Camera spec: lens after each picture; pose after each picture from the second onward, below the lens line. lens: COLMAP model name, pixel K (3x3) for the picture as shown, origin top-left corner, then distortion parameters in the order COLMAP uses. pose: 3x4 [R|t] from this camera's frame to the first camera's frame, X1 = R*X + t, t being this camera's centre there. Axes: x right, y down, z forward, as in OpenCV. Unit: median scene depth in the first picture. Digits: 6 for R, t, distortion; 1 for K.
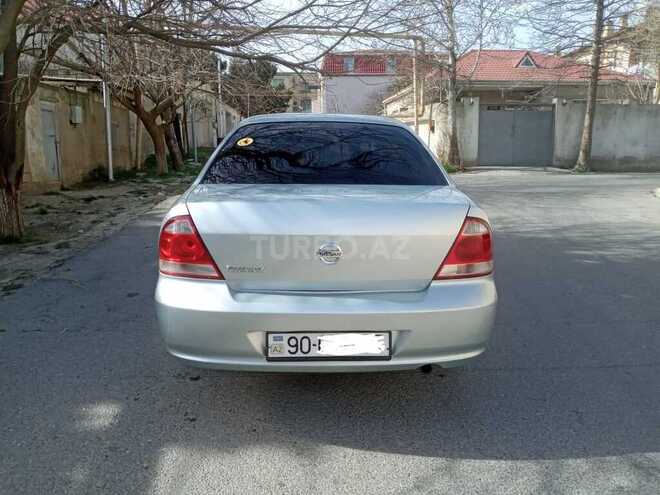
lens RADIAL K [[523.7, 0, 331.0], [0, 523.7, 244.5], [0, 0, 1]] dist [0.020142, -0.045040]
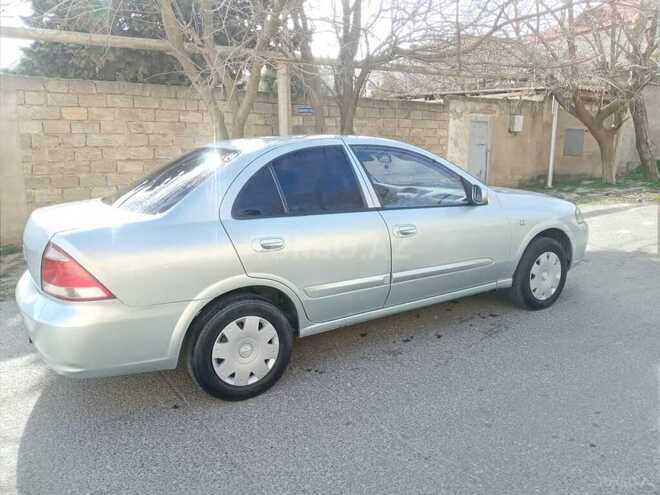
lens RADIAL K [[523.7, 0, 332.5], [0, 523.7, 244.9], [0, 0, 1]] dist [0.020142, -0.045040]
pose [[0.482568, 0.143550, -0.864015, 1.162694], [-0.144432, 0.986015, 0.083152, -0.172641], [0.863868, 0.084664, 0.496553, 0.748464]]
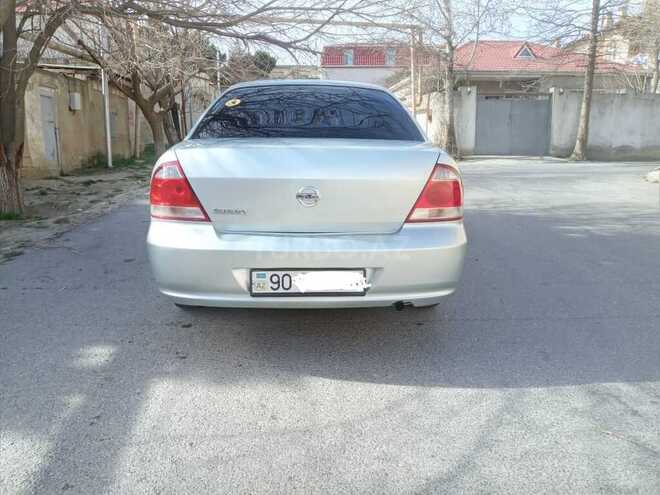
lens RADIAL K [[523.7, 0, 332.6], [0, 523.7, 245.0], [0, 0, 1]] dist [0.020142, -0.045040]
pose [[0.999996, -0.002433, 0.001593, 0.033845], [0.002415, 0.999931, 0.011468, 0.078420], [-0.001621, -0.011464, 0.999933, -0.057854]]
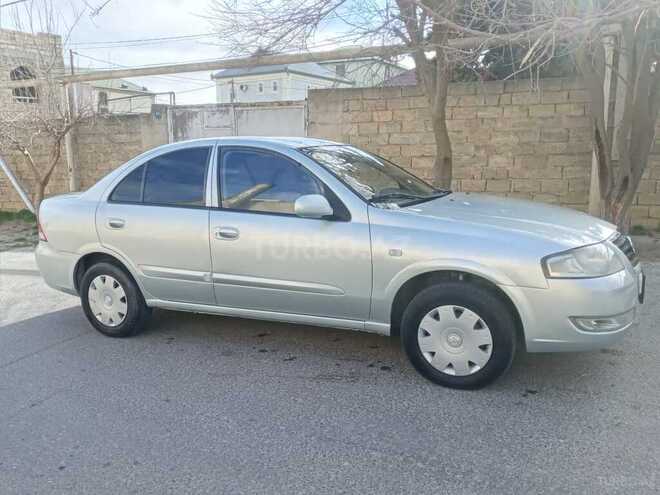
lens RADIAL K [[523.7, 0, 332.0], [0, 523.7, 249.3], [0, 0, 1]] dist [0.020142, -0.045040]
pose [[-0.473450, 0.161152, -0.865953, 1.122643], [-0.151646, 0.953528, 0.260361, -0.423410], [0.867668, 0.254586, -0.427010, 2.122778]]
